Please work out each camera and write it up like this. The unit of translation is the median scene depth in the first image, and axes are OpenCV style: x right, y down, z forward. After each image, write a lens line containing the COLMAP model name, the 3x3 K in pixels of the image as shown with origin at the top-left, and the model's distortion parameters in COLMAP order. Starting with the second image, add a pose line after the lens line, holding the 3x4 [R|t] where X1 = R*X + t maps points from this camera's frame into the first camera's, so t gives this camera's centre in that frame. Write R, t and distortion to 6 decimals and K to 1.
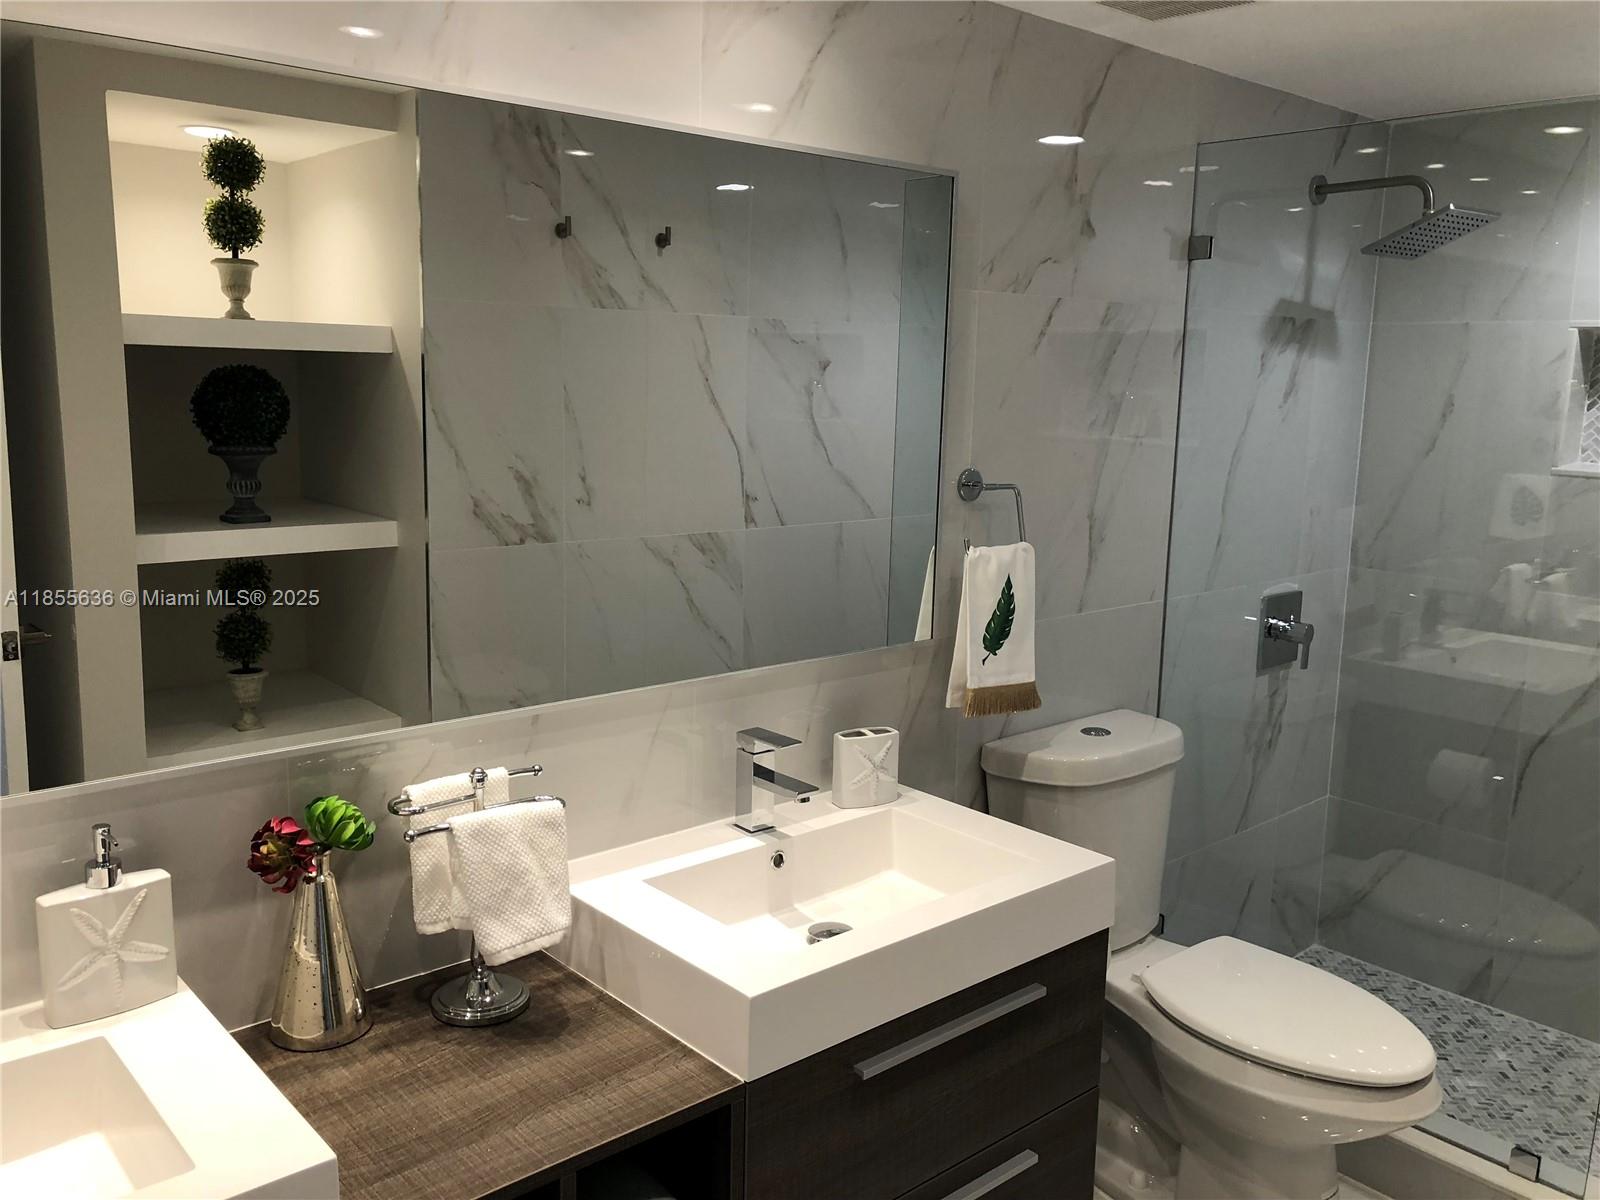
lens RADIAL K [[1309.5, 0, 800.5], [0, 1309.5, 591.9], [0, 0, 1]] dist [0.033320, -0.029153]
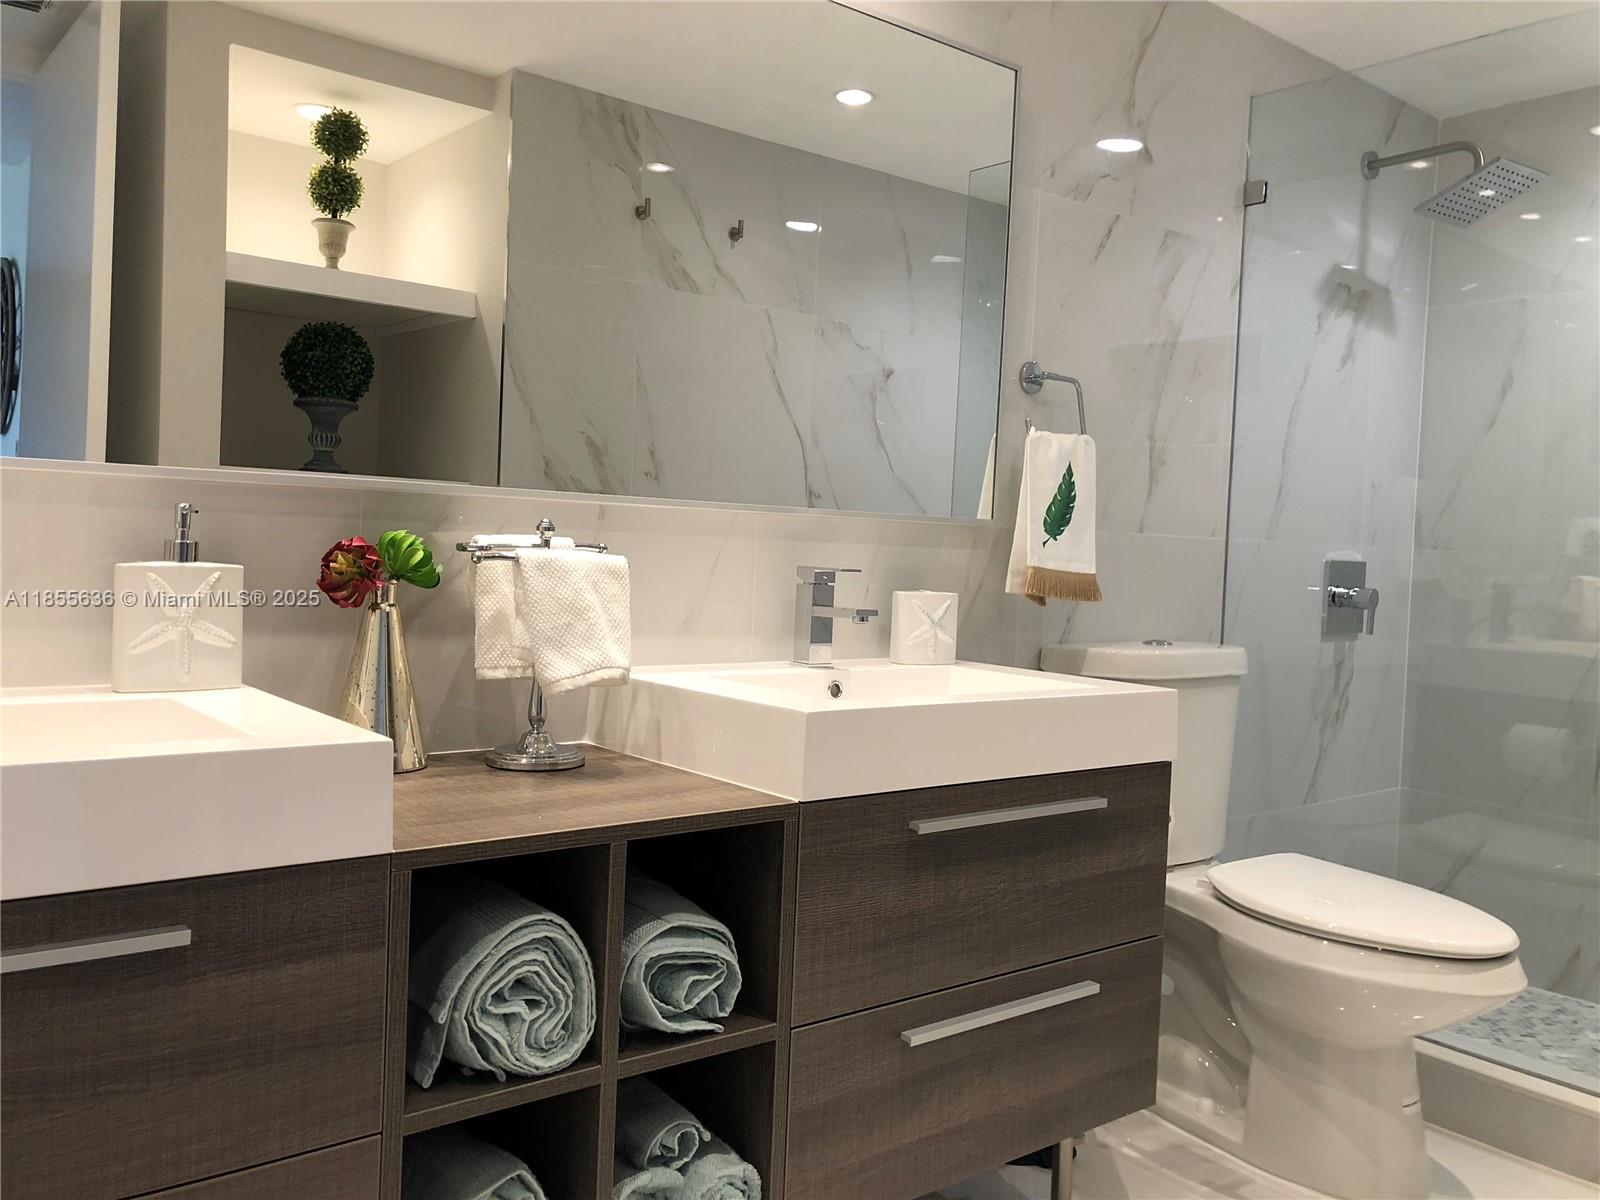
lens RADIAL K [[1309.5, 0, 816.0], [0, 1309.5, 558.3], [0, 0, 1]] dist [0.033320, -0.029153]
pose [[0.999175, 0.021765, -0.034288, -0.000051], [-0.026109, 0.990931, -0.131813, 0.154277], [0.031108, 0.132599, 0.990681, 0.000859]]
